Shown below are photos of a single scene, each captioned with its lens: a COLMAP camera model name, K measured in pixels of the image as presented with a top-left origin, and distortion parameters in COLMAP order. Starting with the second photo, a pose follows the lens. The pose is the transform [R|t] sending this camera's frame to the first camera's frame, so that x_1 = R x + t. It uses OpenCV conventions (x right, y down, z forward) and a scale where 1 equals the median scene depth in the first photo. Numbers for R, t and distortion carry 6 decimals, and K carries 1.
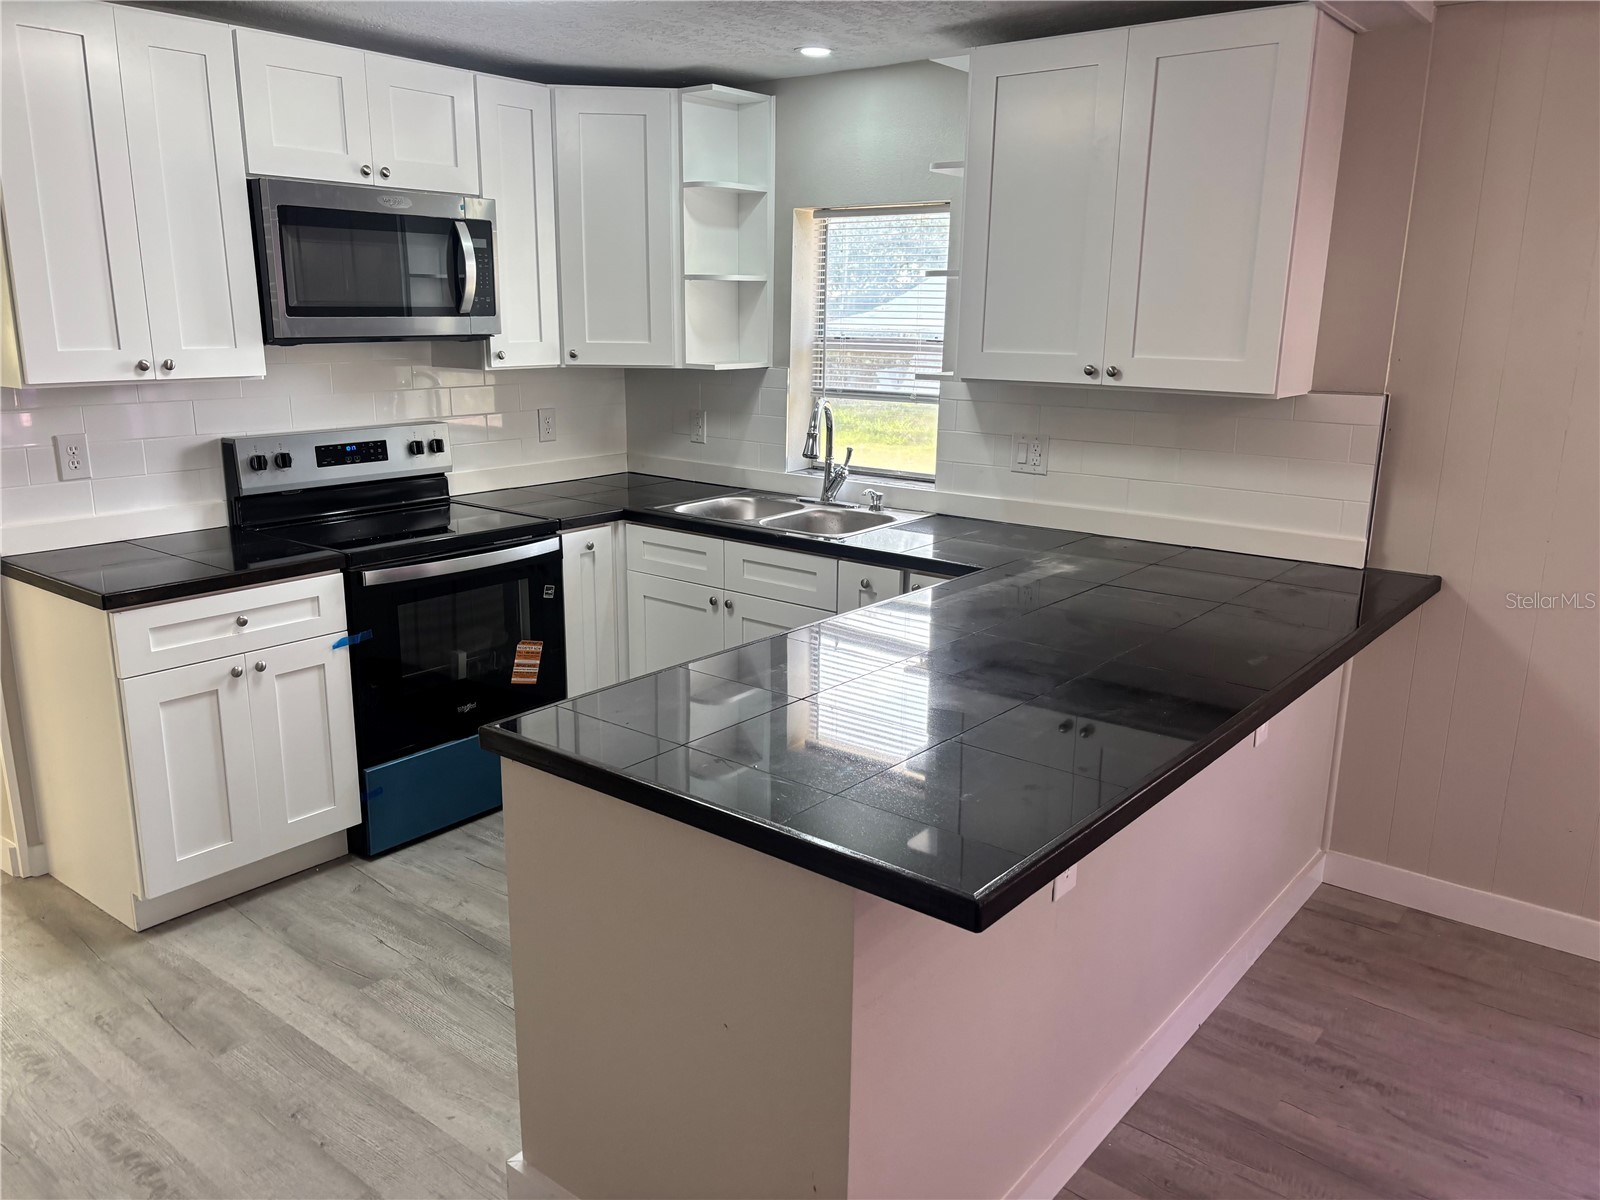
lens RADIAL K [[1211.4, 0, 780.4], [0, 1211.4, 600.2], [0, 0, 1]] dist [0.038410, -0.002453]
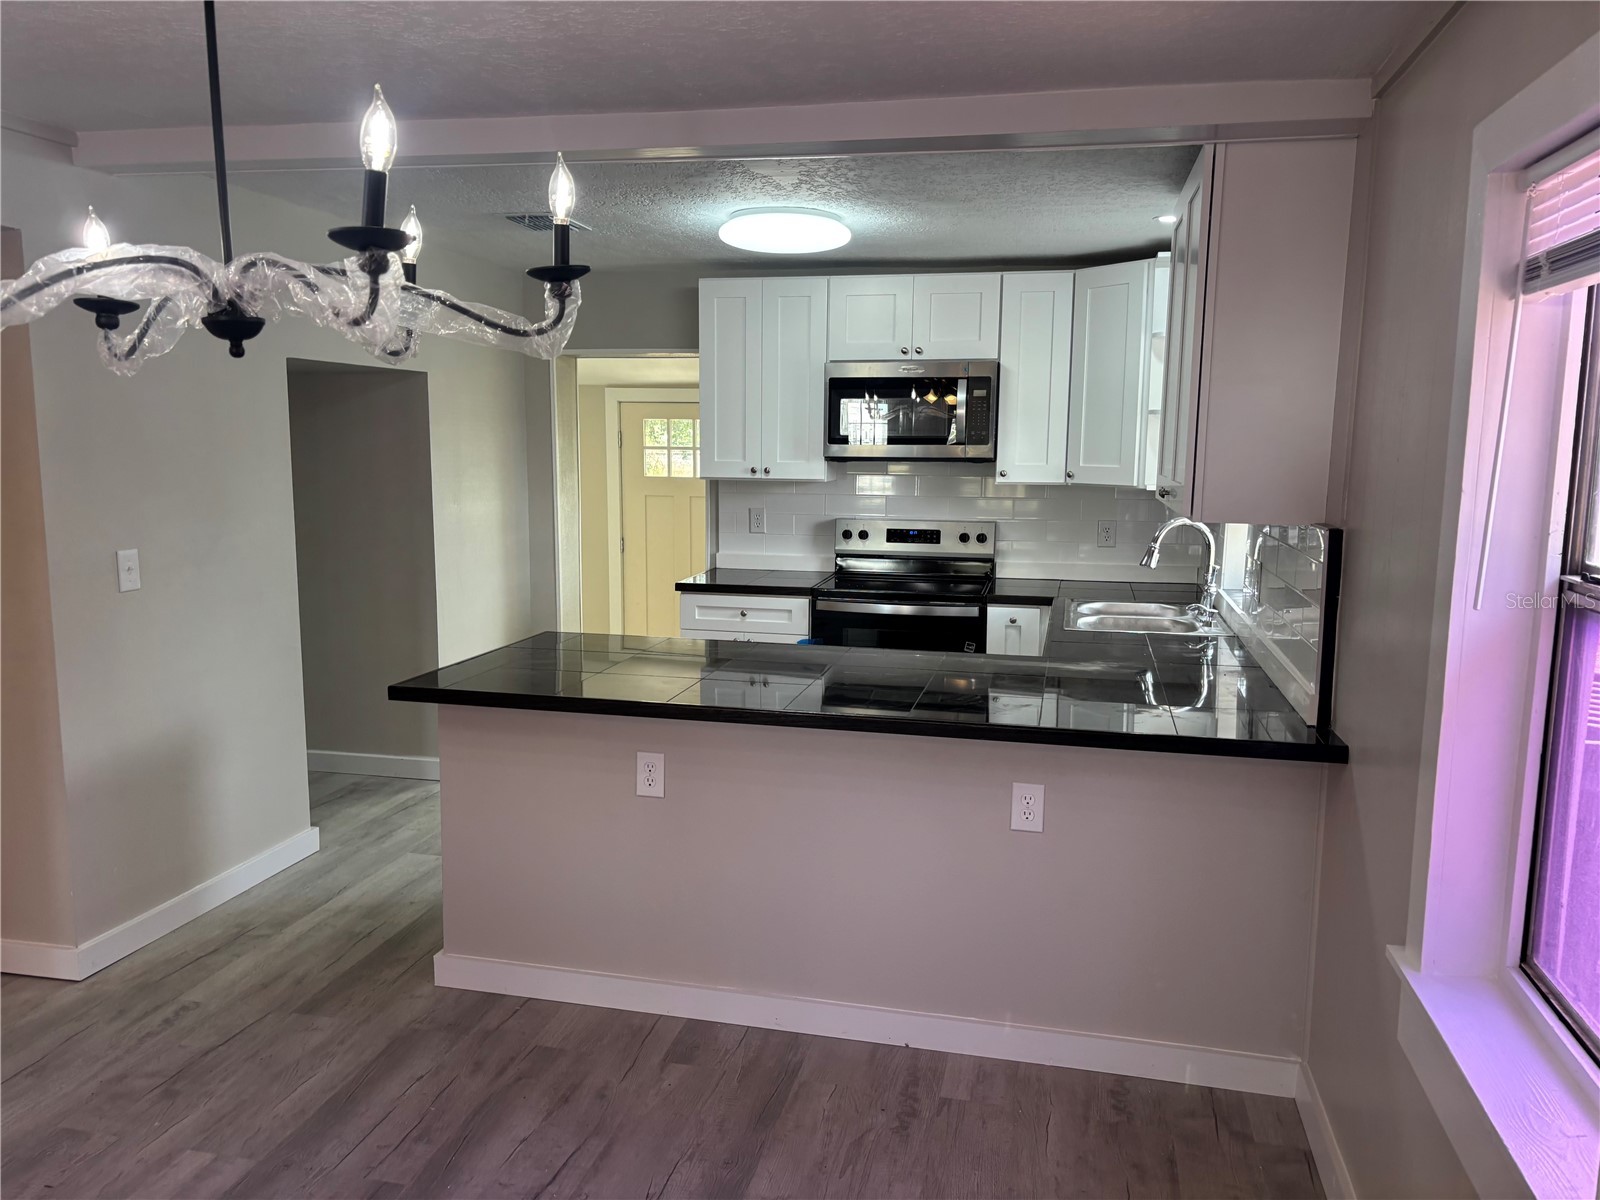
lens RADIAL K [[1217.0, 0, 800.0], [0, 1217.0, 600.0], [0, 0, 1]] dist [0.138888, -0.221037]
pose [[0.434524, 0.113008, -0.893543, 0.949471], [-0.219353, 0.975503, 0.016704, -0.040359], [0.873541, 0.188743, 0.448668, 0.235640]]
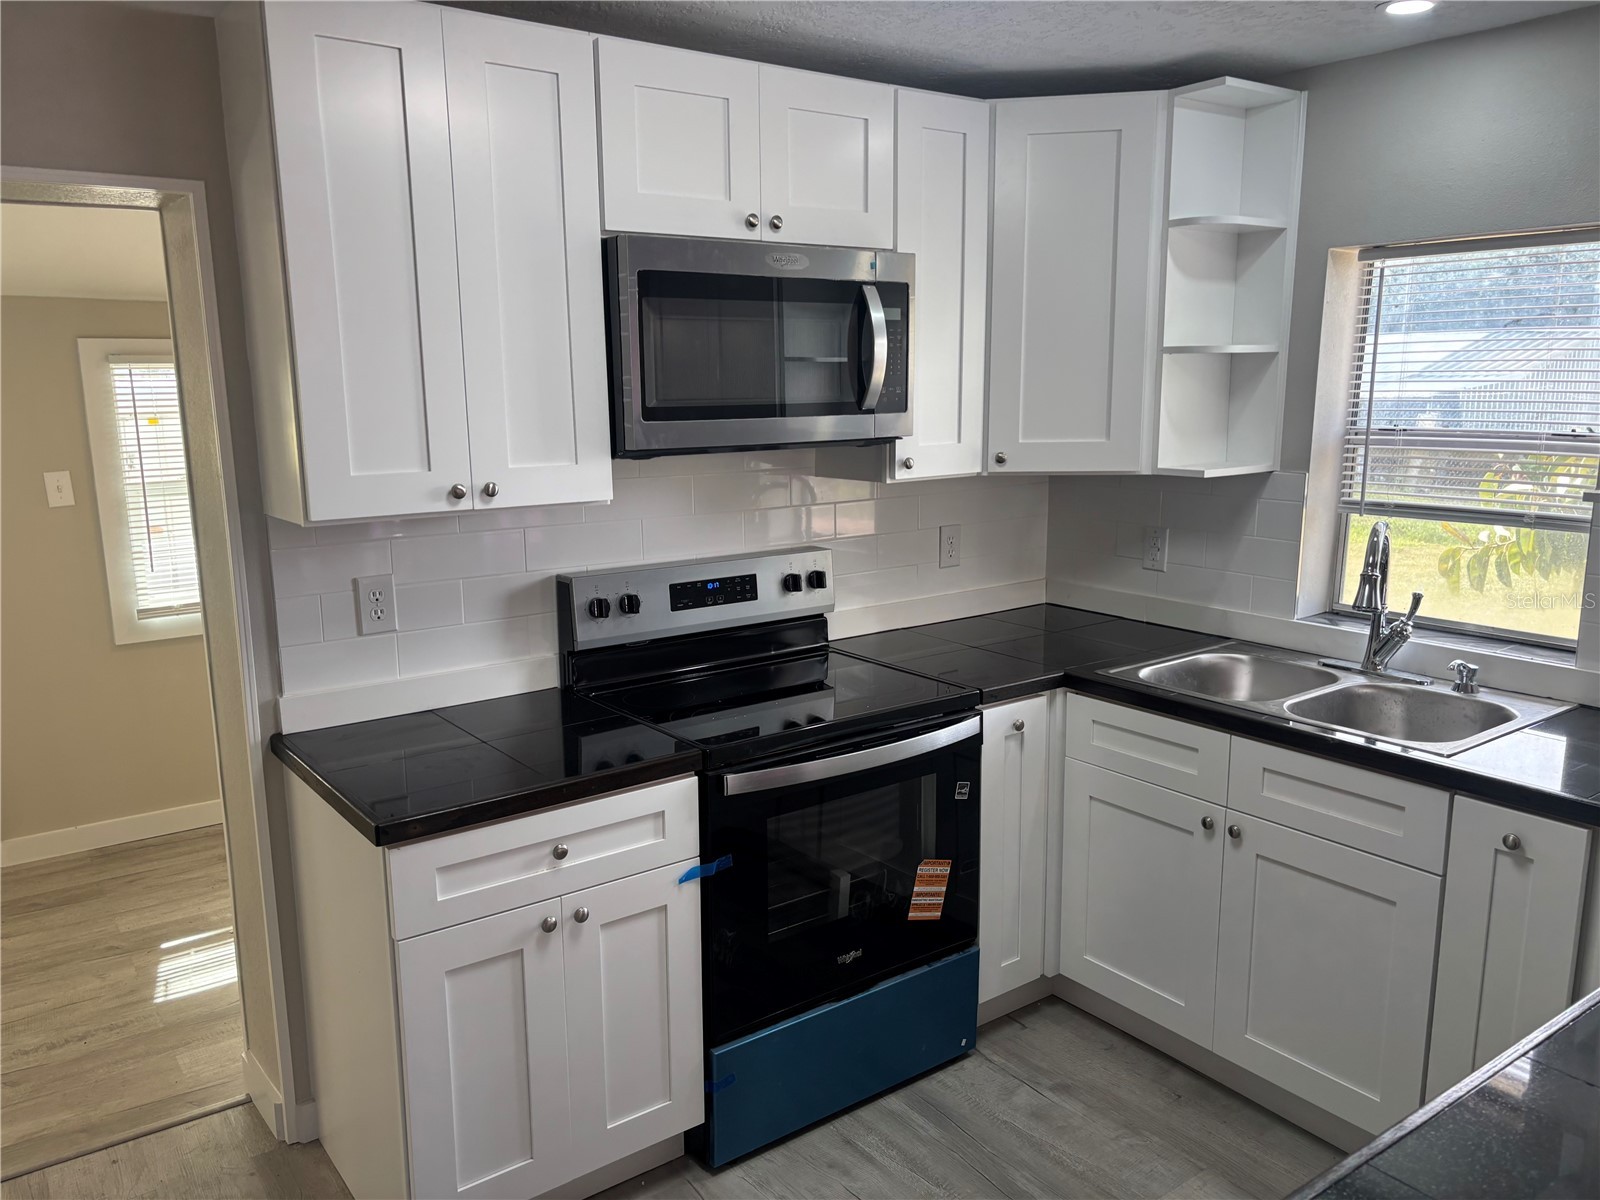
lens RADIAL K [[1217.0, 0, 800.0], [0, 1217.0, 600.0], [0, 0, 1]] dist [0.138888, -0.221037]
pose [[0.968159, 0.026162, -0.248964, -0.111725], [-0.041130, 0.997633, -0.055111, -0.078021], [0.246933, 0.063596, 0.966943, 0.281398]]
